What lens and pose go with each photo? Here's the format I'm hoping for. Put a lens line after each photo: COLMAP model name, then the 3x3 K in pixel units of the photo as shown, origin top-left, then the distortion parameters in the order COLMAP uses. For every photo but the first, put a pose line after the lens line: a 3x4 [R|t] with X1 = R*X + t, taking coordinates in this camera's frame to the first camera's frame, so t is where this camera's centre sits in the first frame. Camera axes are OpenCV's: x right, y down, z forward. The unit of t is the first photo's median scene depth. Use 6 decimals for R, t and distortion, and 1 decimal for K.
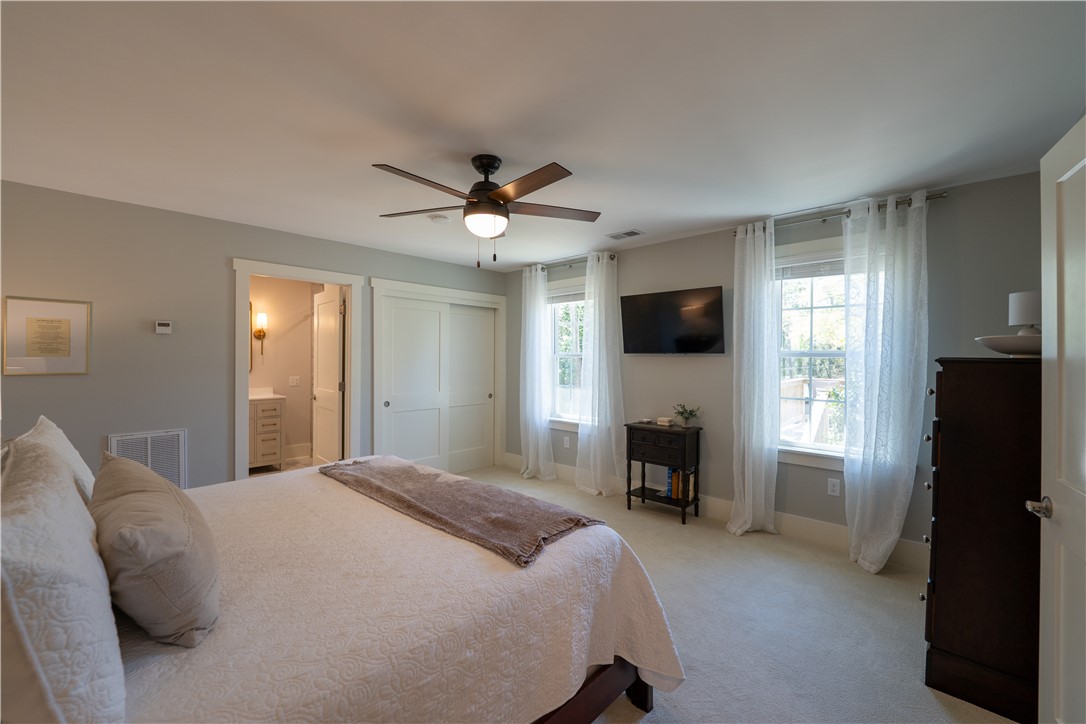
lens RADIAL K [[437.3, 0, 541.4], [0, 437.3, 361.6], [0, 0, 1]] dist [0.000100, -0.000032]
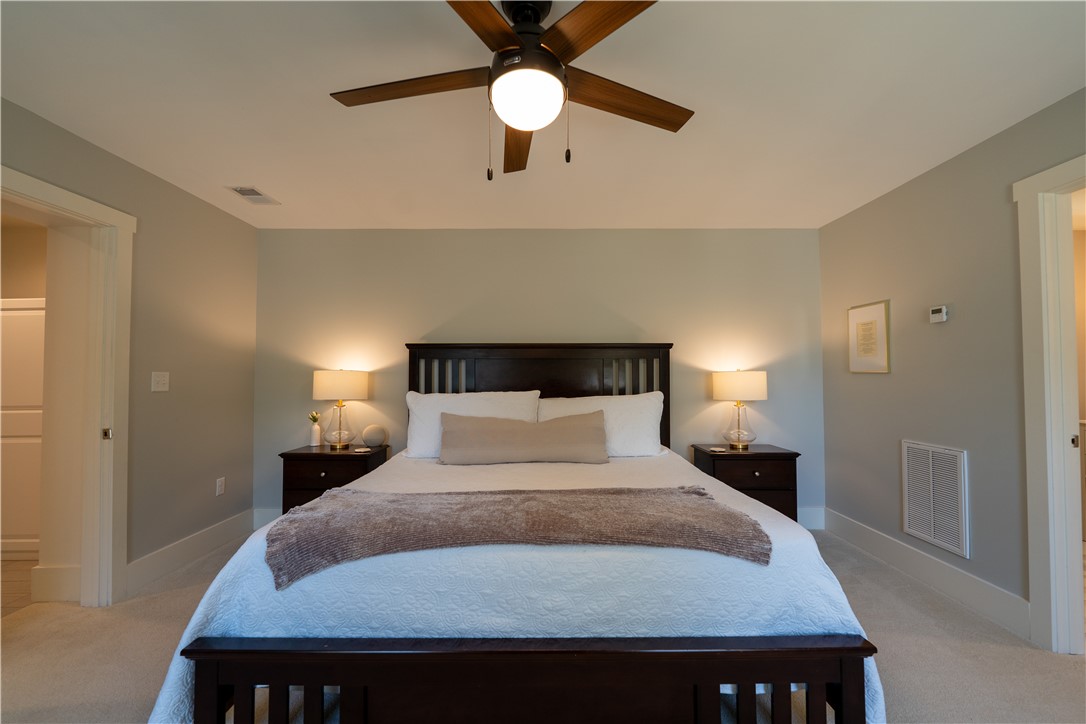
lens RADIAL K [[437.3, 0, 538.9], [0, 437.3, 363.9], [0, 0, 1]] dist [0.000100, -0.000032]
pose [[-0.738217, -0.017976, -0.674324, 0.206261], [-0.003150, 0.999726, -0.023202, 0.032524], [0.674556, -0.015004, -0.738071, 1.153422]]
